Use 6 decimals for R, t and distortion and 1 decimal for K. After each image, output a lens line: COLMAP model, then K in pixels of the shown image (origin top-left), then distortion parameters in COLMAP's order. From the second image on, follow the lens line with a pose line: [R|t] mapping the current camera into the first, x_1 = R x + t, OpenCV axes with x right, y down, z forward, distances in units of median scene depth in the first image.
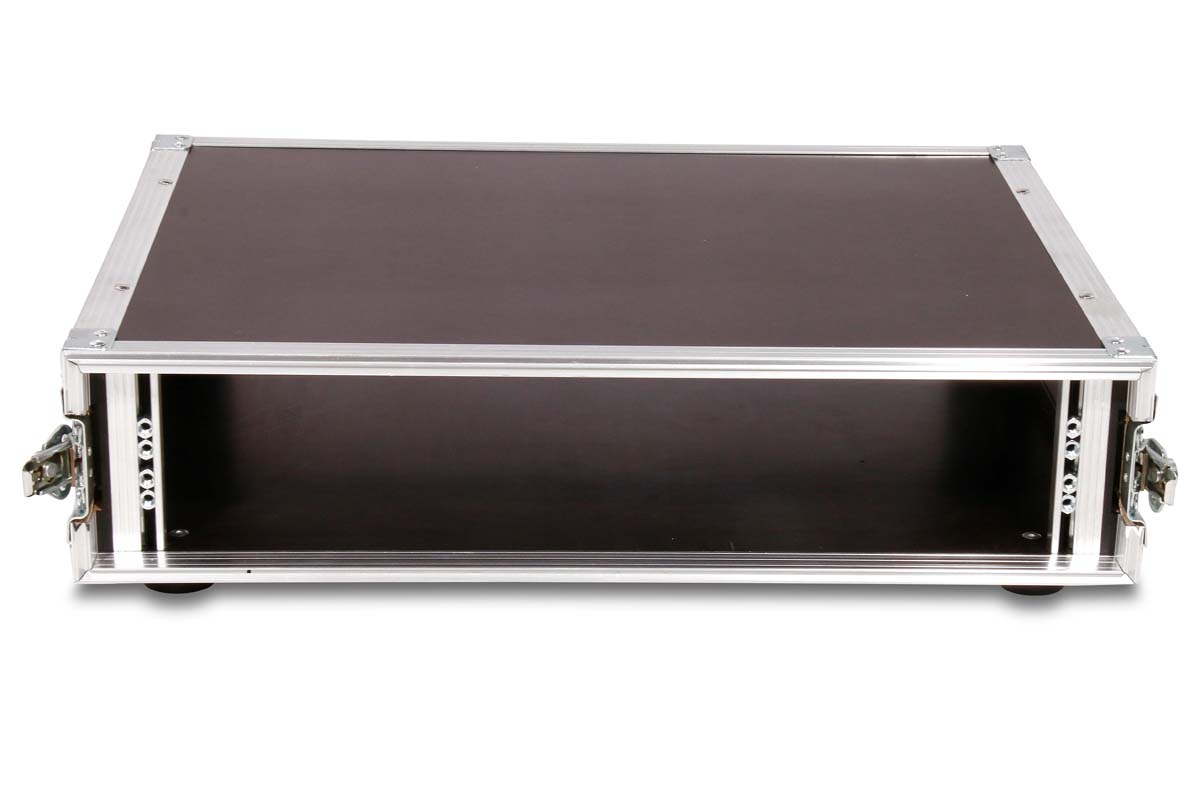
lens RADIAL K [[2929.1, 0, 600.4], [0, 2929.1, 394.4], [0, 0, 1]] dist [-0.001476, 0.000000]
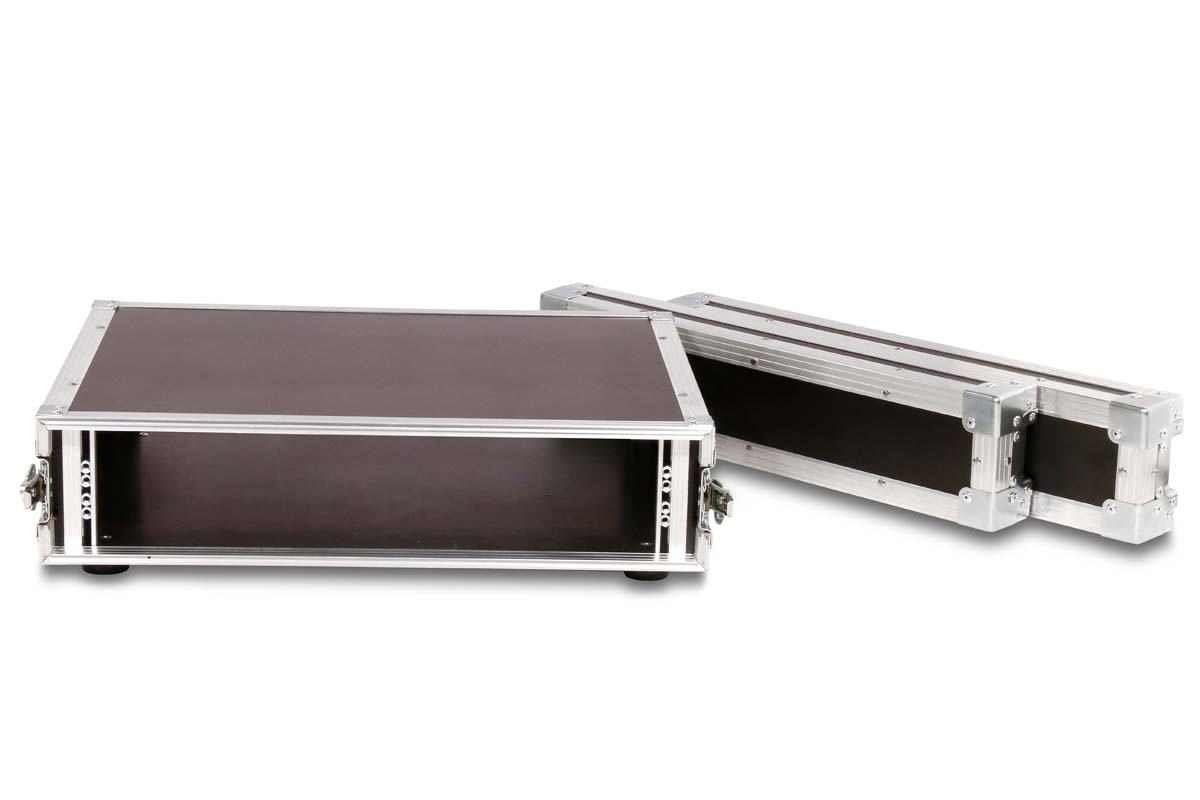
lens RADIAL K [[2929.1, 0, 599.4], [0, 2929.1, 403.0], [0, 0, 1]] dist [-0.001476, 0.000000]
pose [[0.999680, 0.005558, 0.024658, 0.085097], [-0.003261, 0.995734, -0.092210, 0.122229], [-0.025065, 0.092100, 0.995434, -0.600982]]
